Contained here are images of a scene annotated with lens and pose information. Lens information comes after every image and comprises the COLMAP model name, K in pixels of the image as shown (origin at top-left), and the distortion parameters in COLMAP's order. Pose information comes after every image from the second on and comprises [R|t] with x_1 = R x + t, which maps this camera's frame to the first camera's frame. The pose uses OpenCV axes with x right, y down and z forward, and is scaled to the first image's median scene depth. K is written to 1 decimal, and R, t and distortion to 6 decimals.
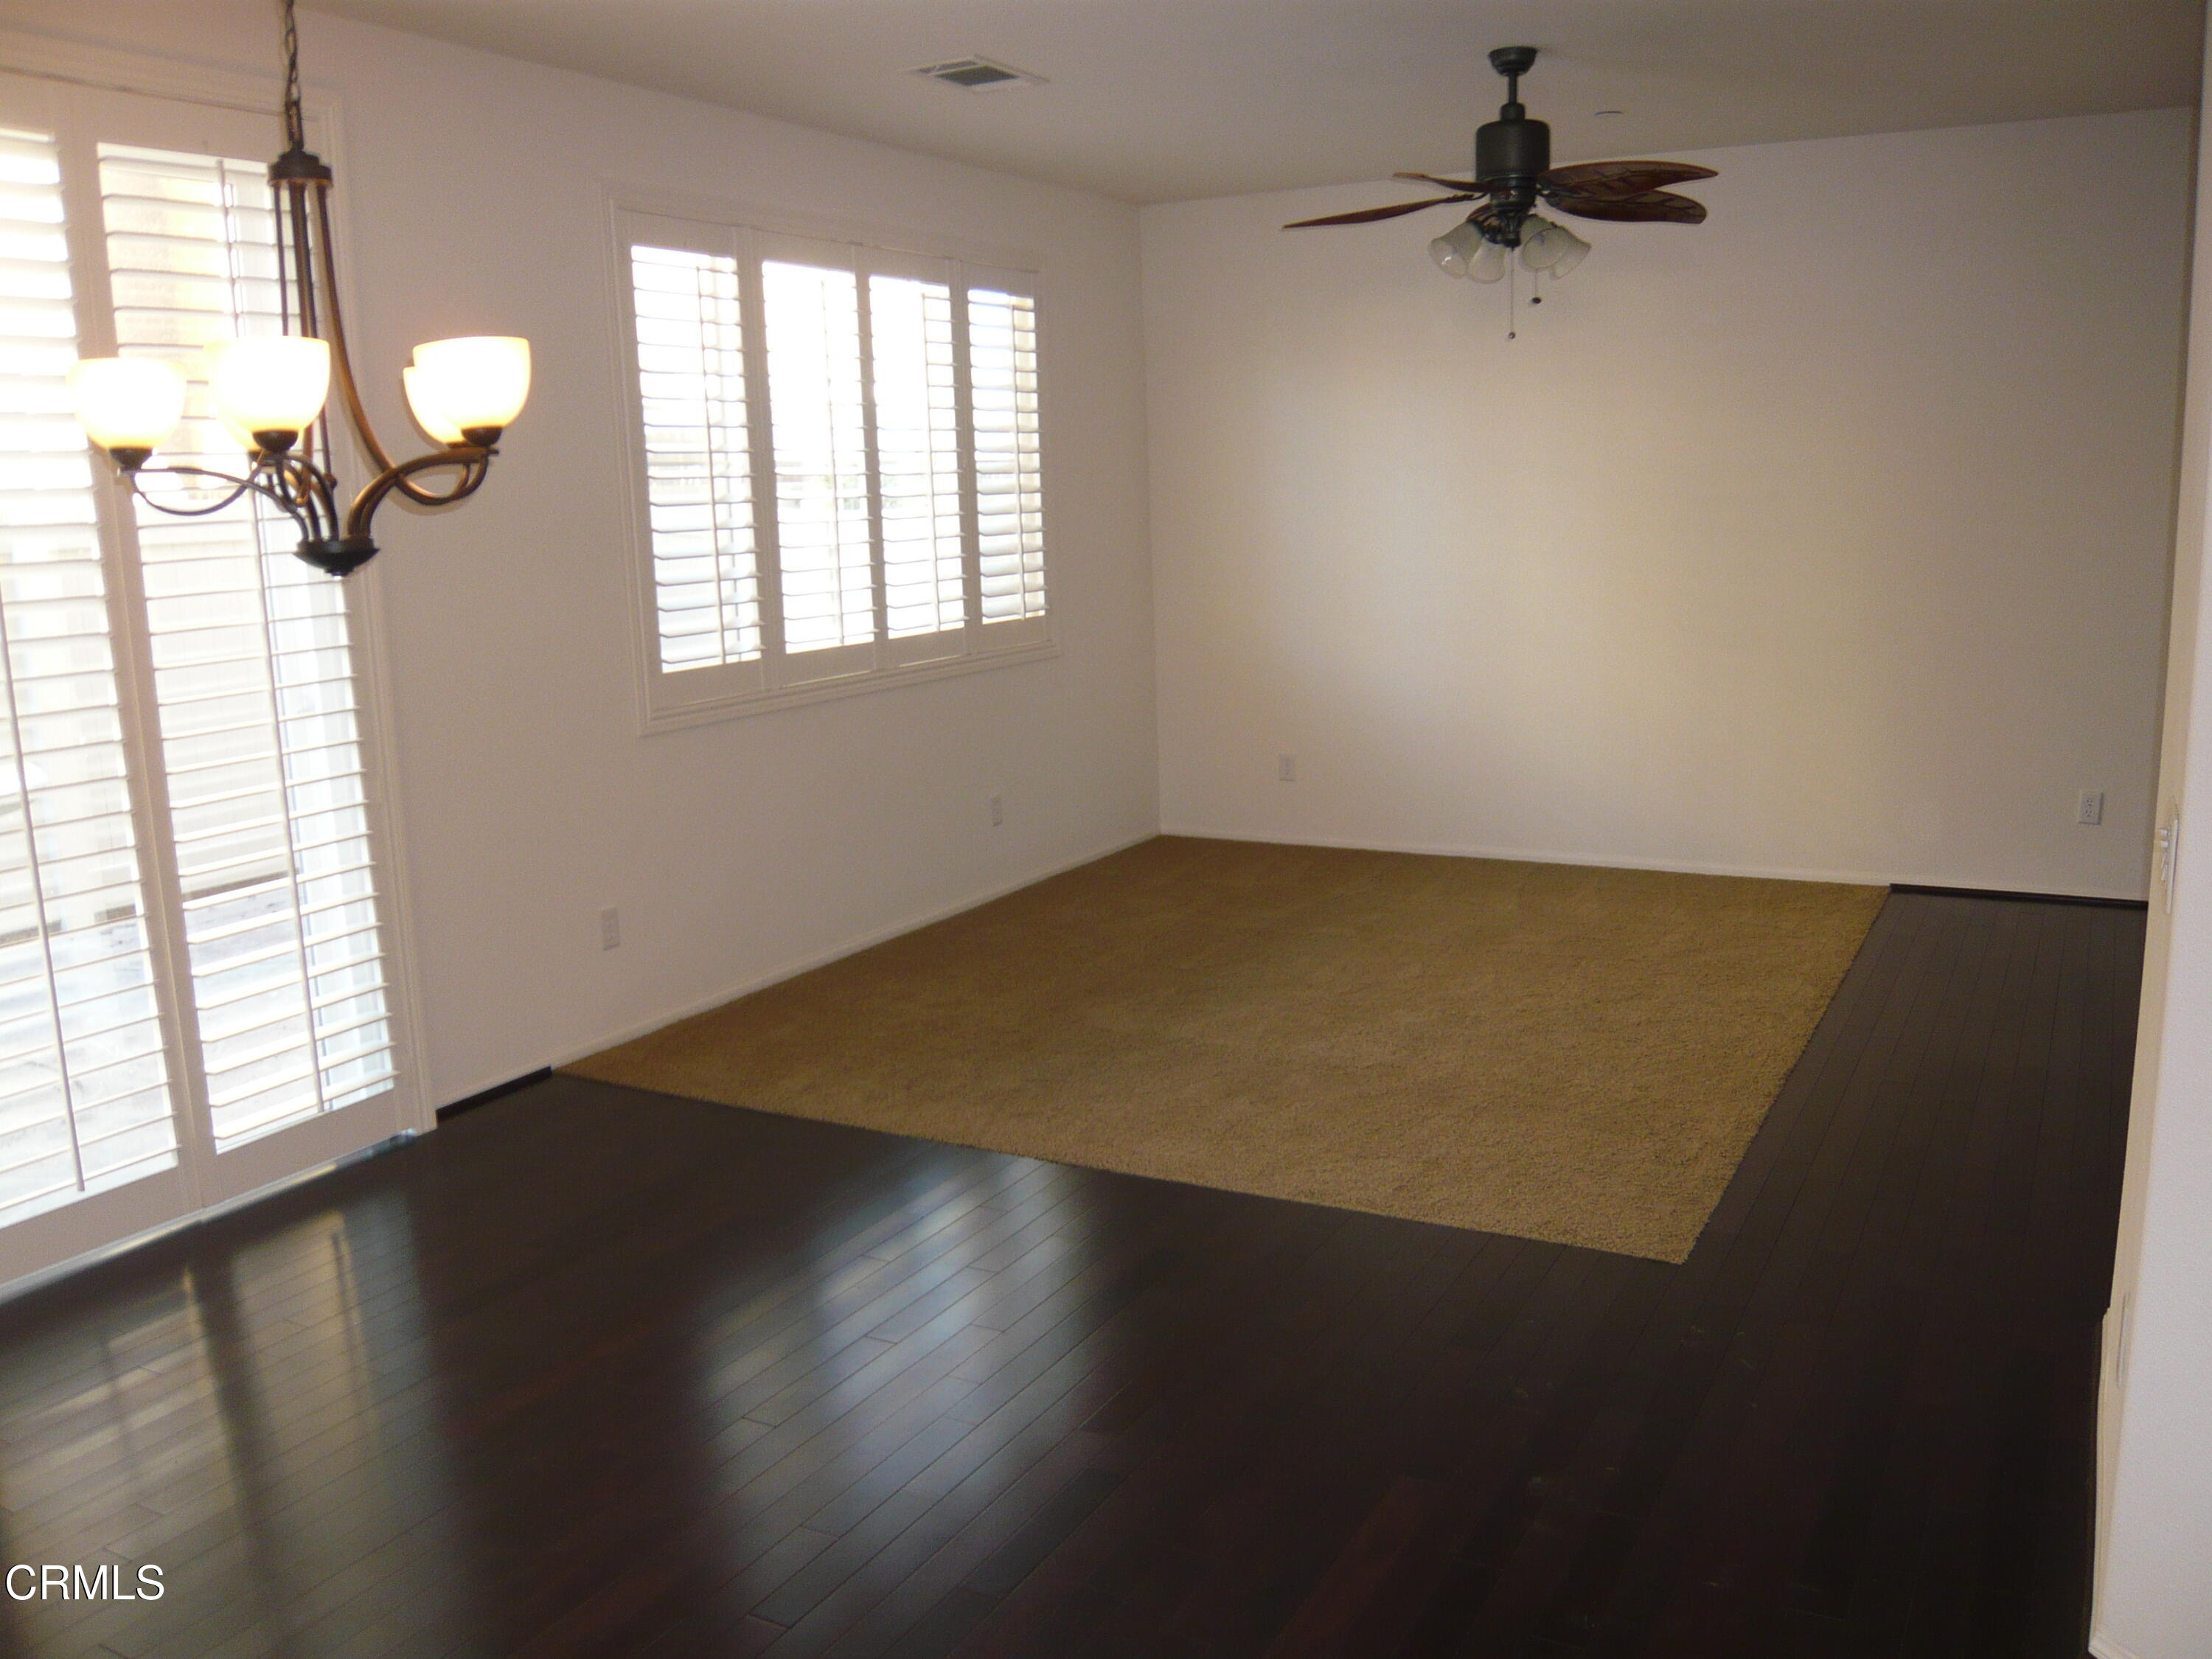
lens RADIAL K [[1872.8, 0, 1088.9], [0, 1872.8, 827.6], [0, 0, 1]] dist [-0.039474, 0.021359]
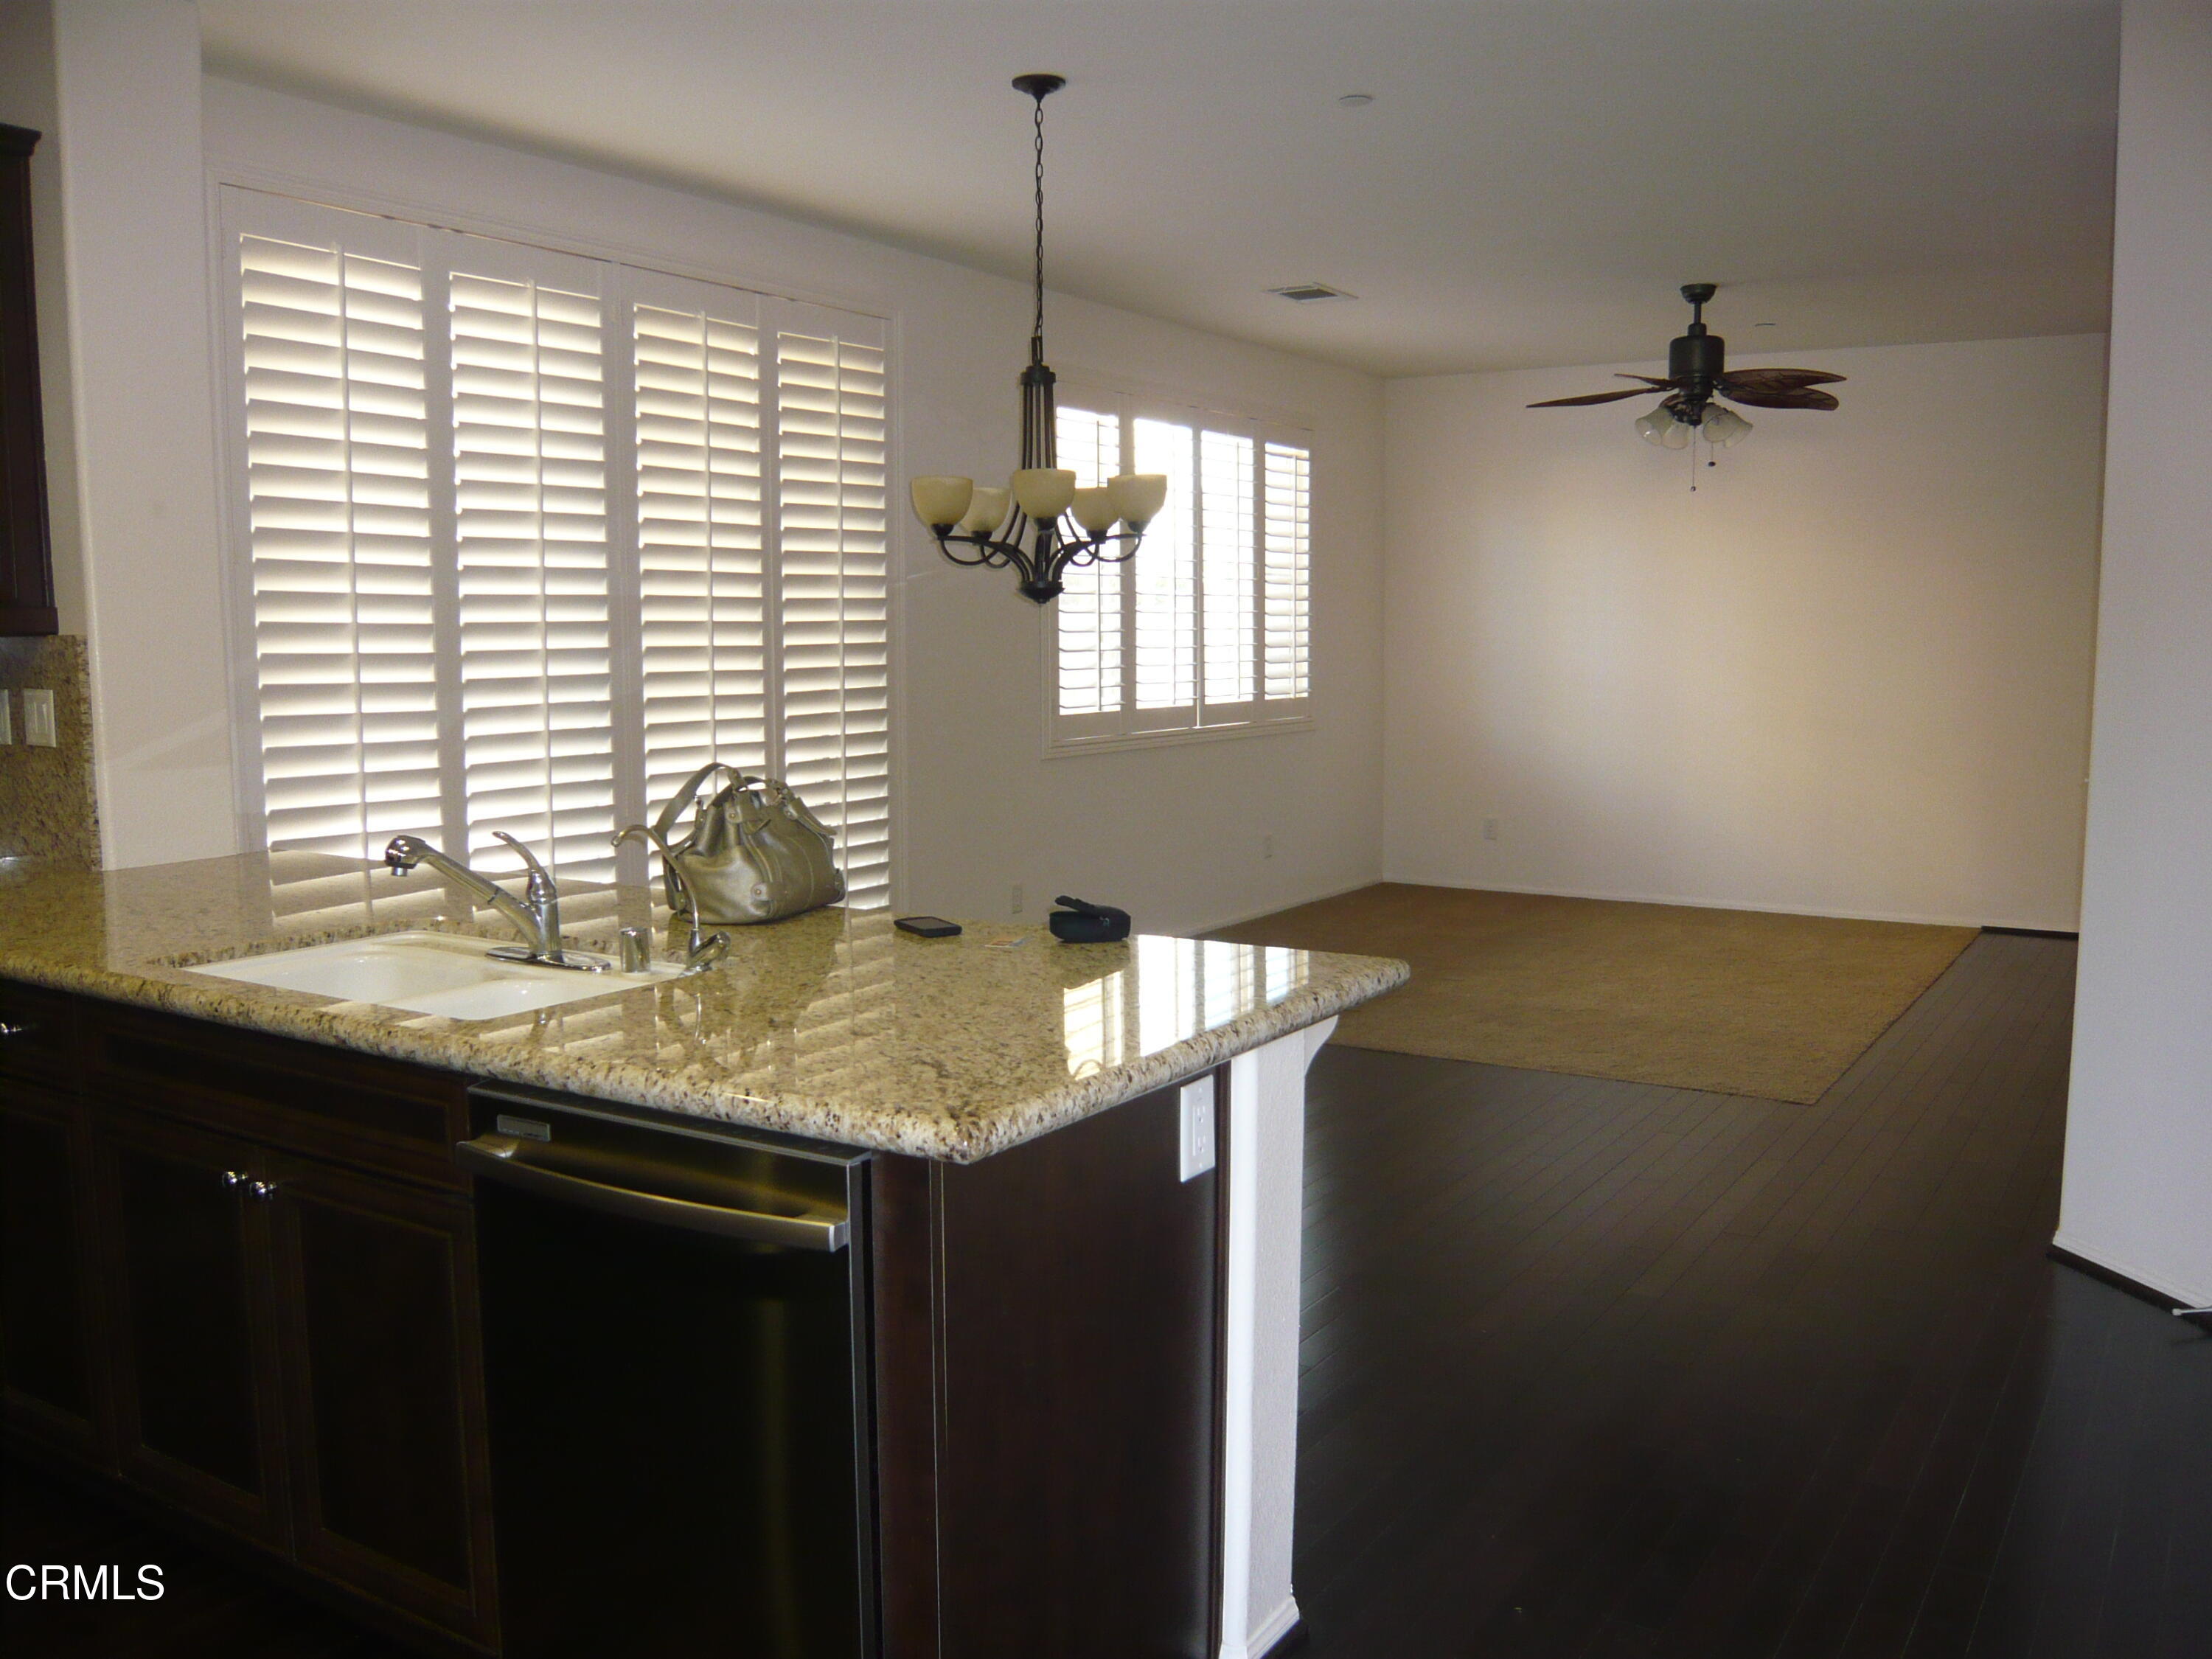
lens RADIAL K [[1872.8, 0, 1123.7], [0, 1872.8, 833.7], [0, 0, 1]] dist [-0.039474, 0.021359]
pose [[0.998256, 0.035533, -0.047137, -0.109136], [-0.038758, 0.996838, -0.069364, 0.092766], [0.044524, 0.071070, 0.996477, -0.339682]]
